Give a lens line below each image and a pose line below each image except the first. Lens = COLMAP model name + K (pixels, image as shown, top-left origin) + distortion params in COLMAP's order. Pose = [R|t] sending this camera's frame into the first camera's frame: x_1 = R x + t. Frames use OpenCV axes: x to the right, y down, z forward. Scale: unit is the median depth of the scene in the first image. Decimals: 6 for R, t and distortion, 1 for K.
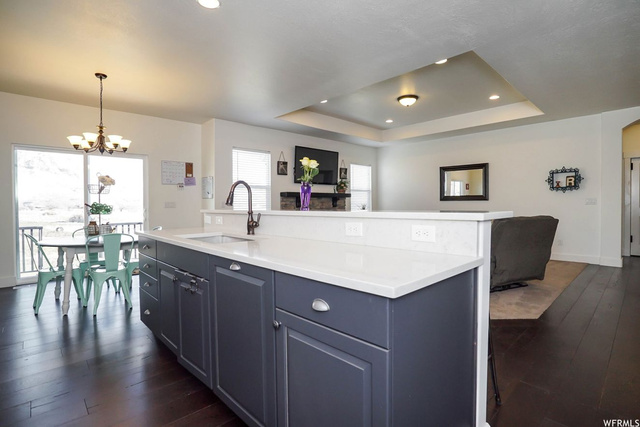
lens RADIAL K [[310.0, 0, 324.8], [0, 310.0, 213.0], [0, 0, 1]] dist [-0.045899, 0.010781]
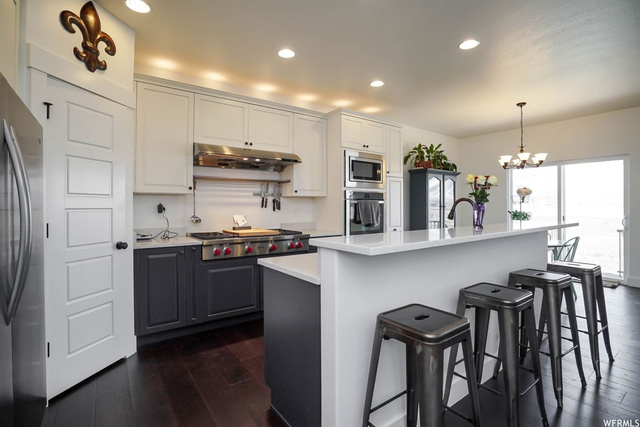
lens RADIAL K [[310.0, 0, 322.3], [0, 310.0, 208.8], [0, 0, 1]] dist [-0.045899, 0.010781]
pose [[-0.121897, 0.014251, -0.992440, 0.341725], [-0.025578, 0.999520, 0.017494, -0.026792], [0.992213, 0.027517, -0.121474, 0.235012]]
